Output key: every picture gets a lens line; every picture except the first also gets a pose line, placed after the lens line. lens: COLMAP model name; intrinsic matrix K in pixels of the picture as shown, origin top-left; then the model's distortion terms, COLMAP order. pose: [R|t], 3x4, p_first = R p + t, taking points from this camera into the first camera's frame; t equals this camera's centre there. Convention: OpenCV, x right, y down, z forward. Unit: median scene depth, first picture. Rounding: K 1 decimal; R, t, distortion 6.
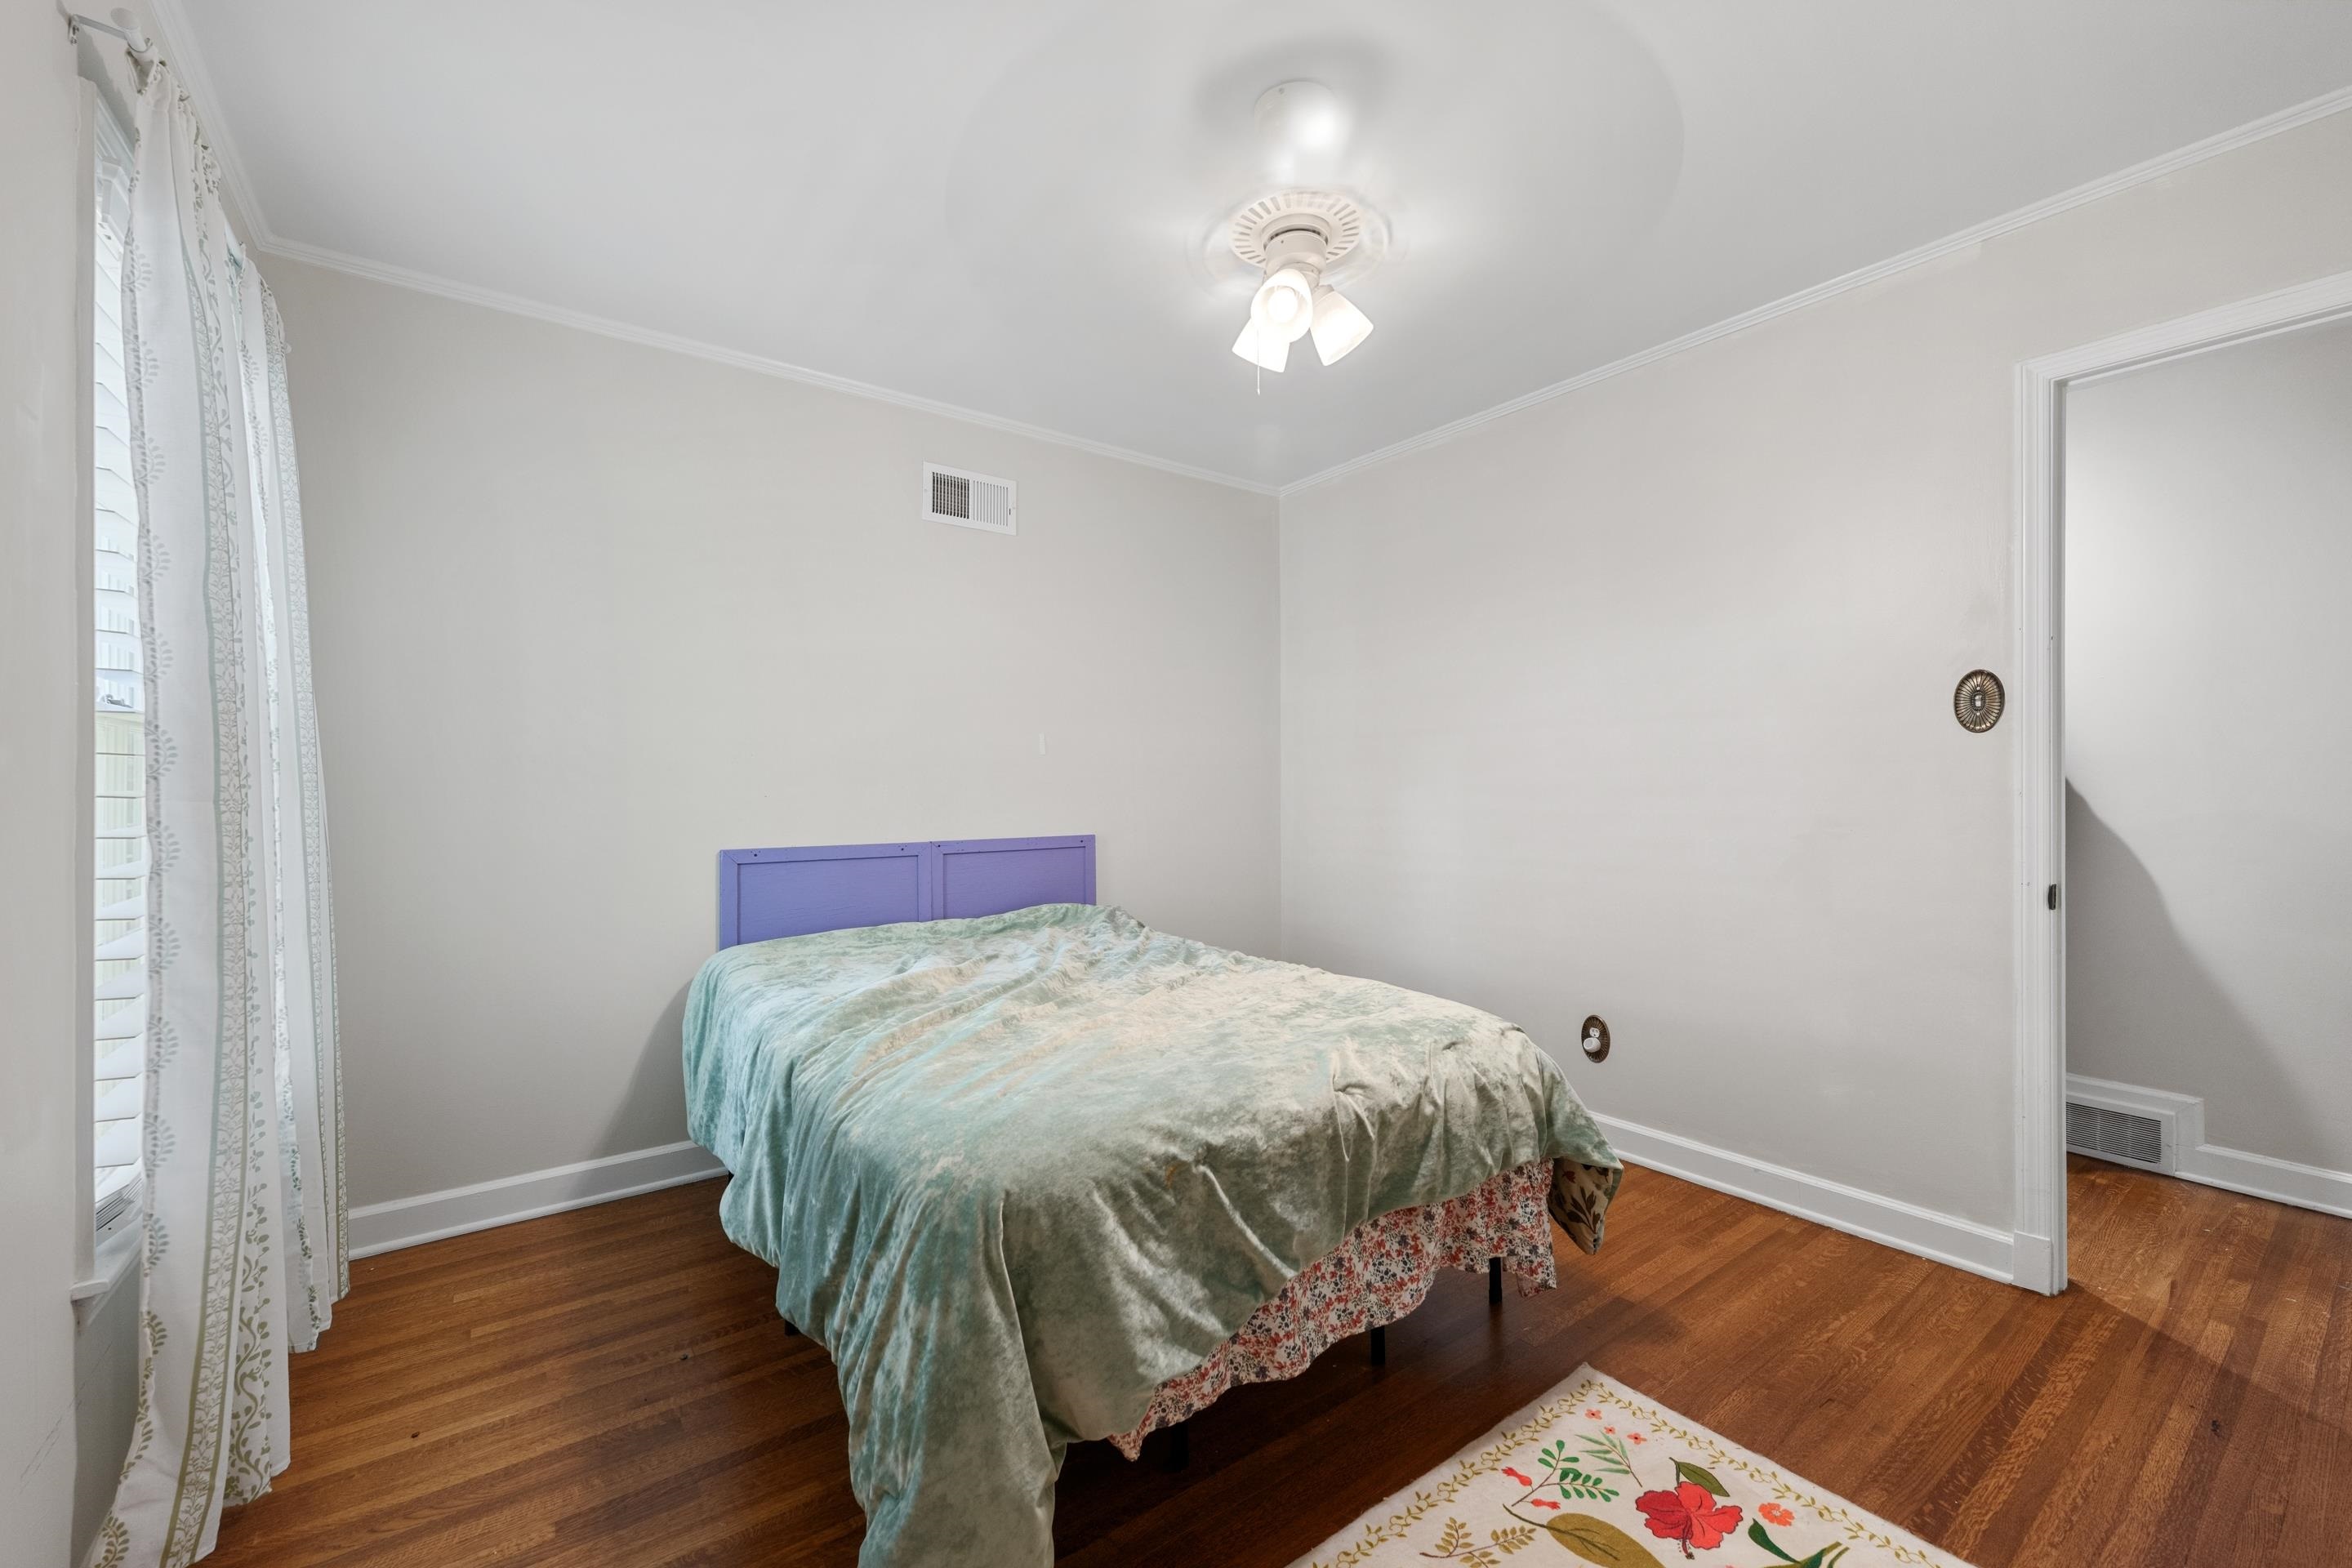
lens RADIAL K [[949.9, 0, 1172.2], [0, 949.9, 782.1], [0, 0, 1]] dist [-0.001176, -0.000644]
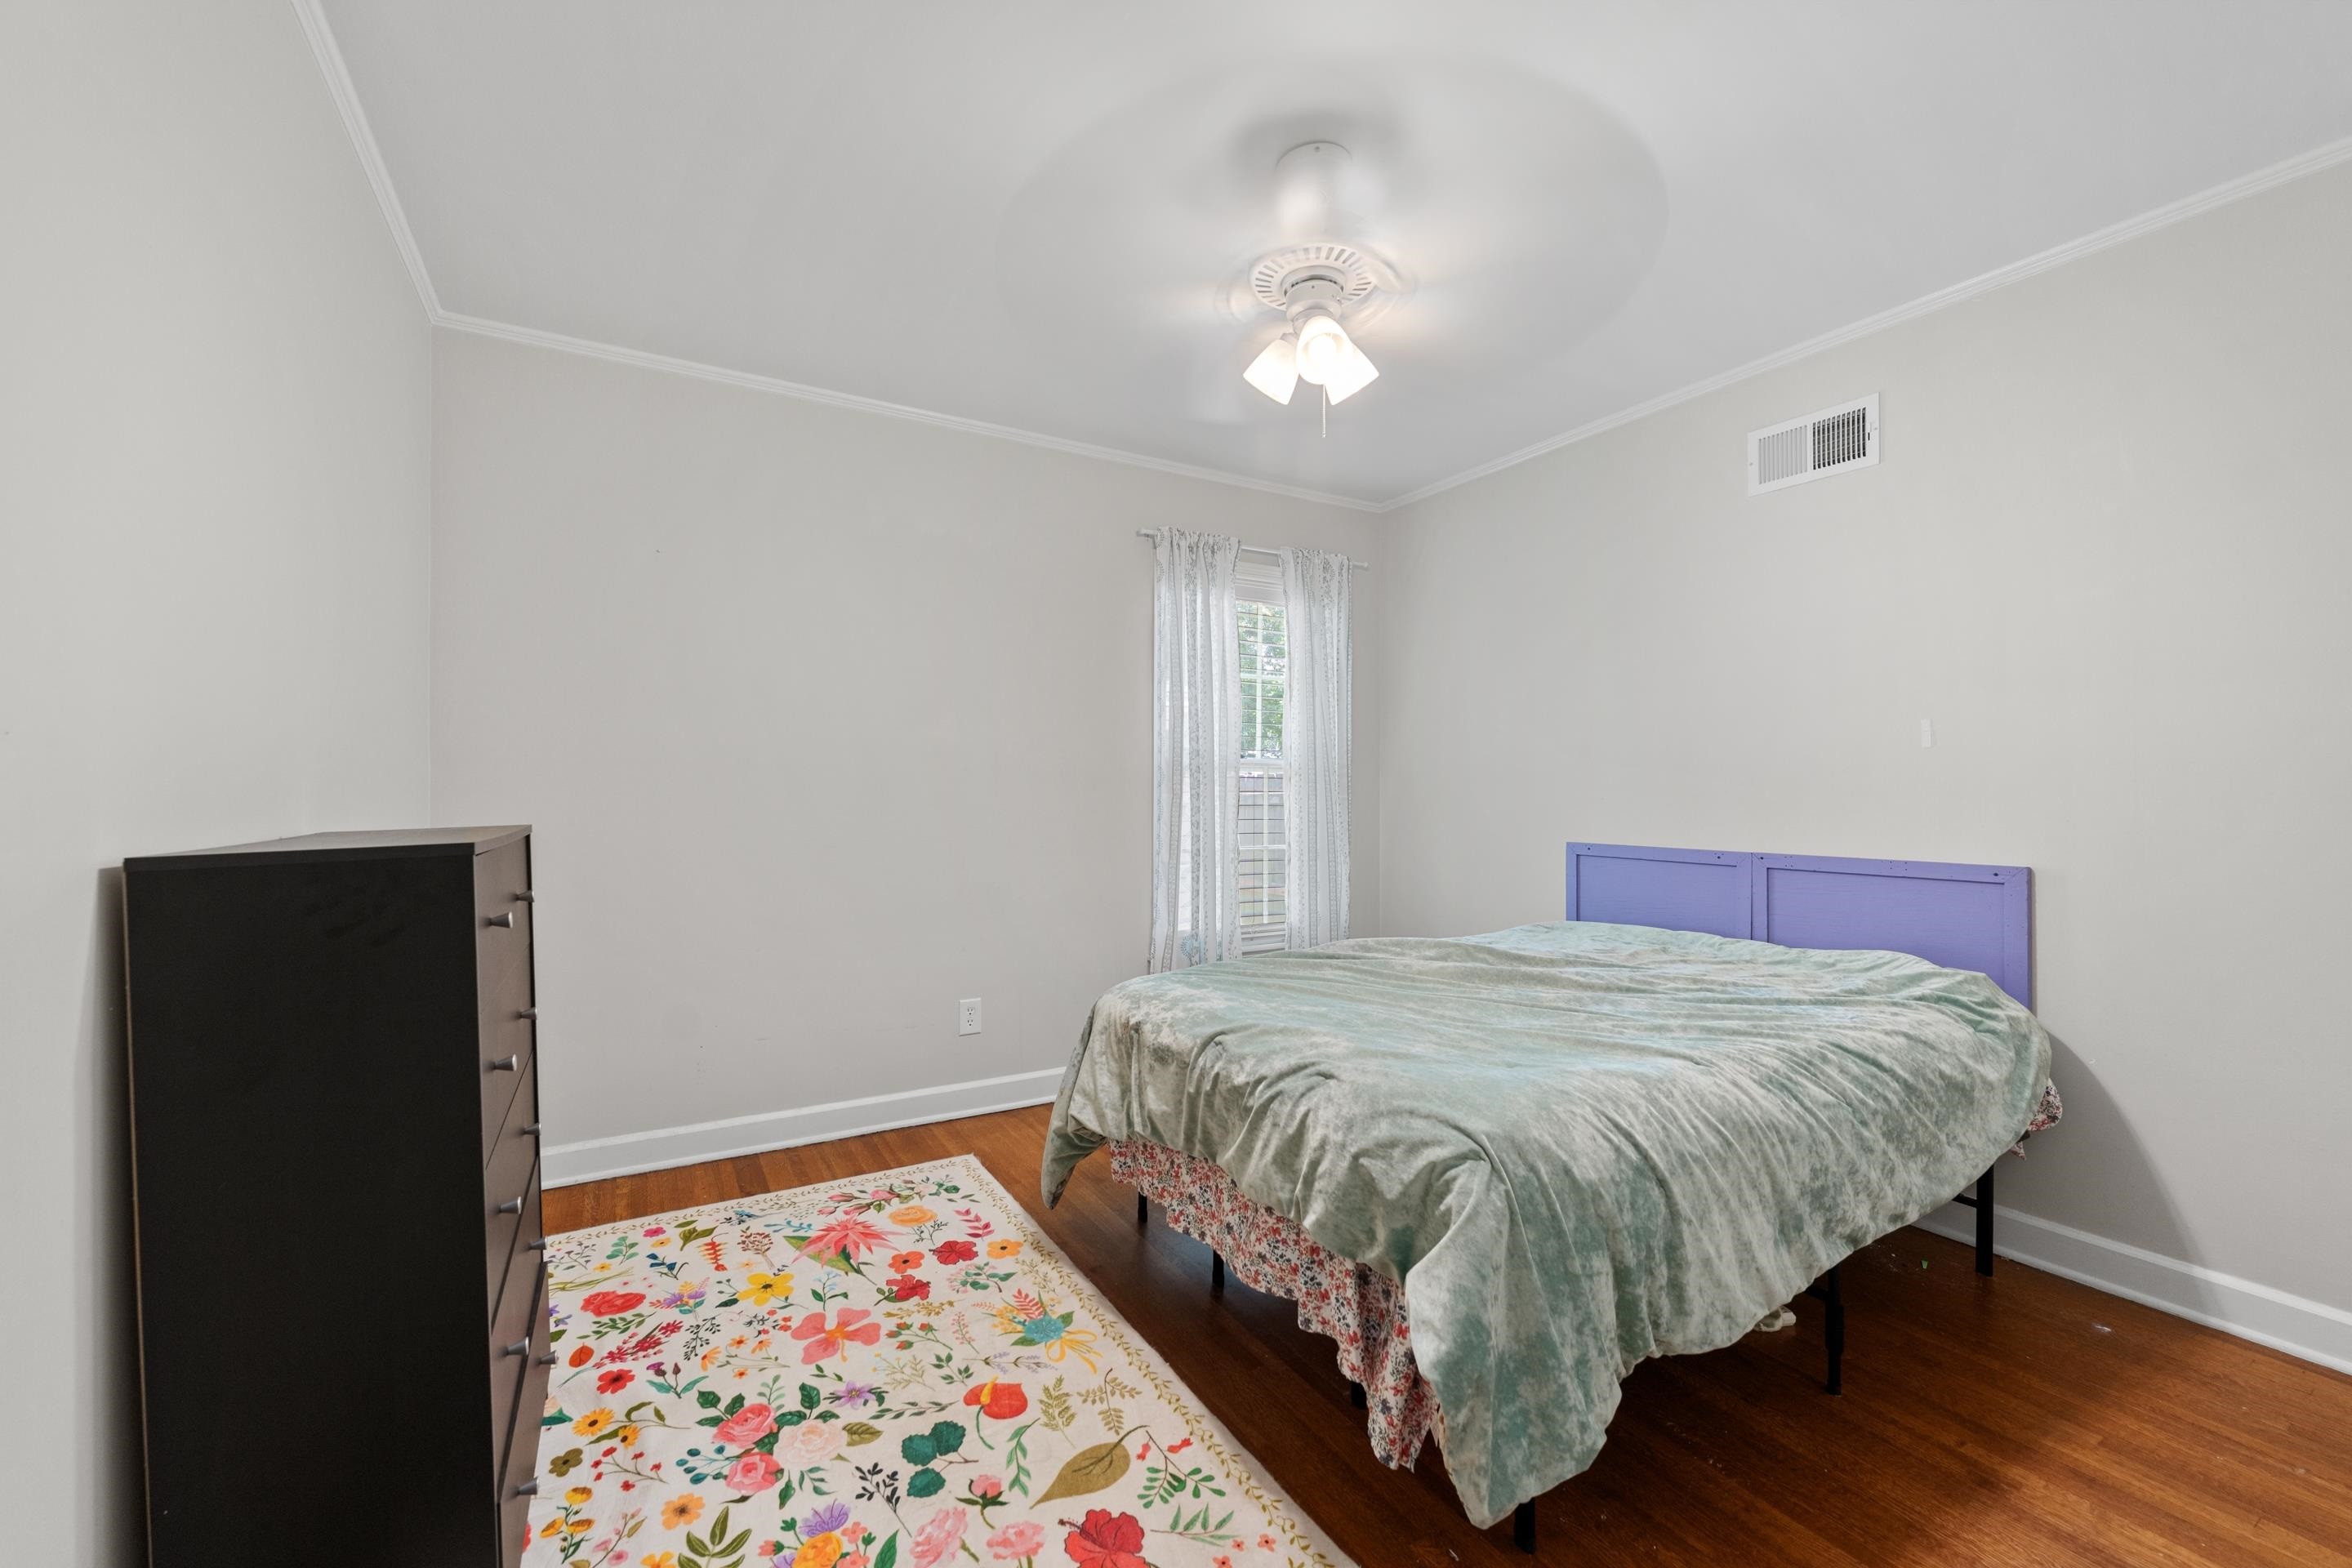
lens RADIAL K [[949.9, 0, 1172.6], [0, 949.9, 793.2], [0, 0, 1]] dist [-0.001176, -0.000644]
pose [[-0.118523, 0.005453, -0.992936, 0.802957], [0.000357, 0.999985, 0.005449, 0.001735], [0.992951, 0.000291, -0.118523, 0.637729]]
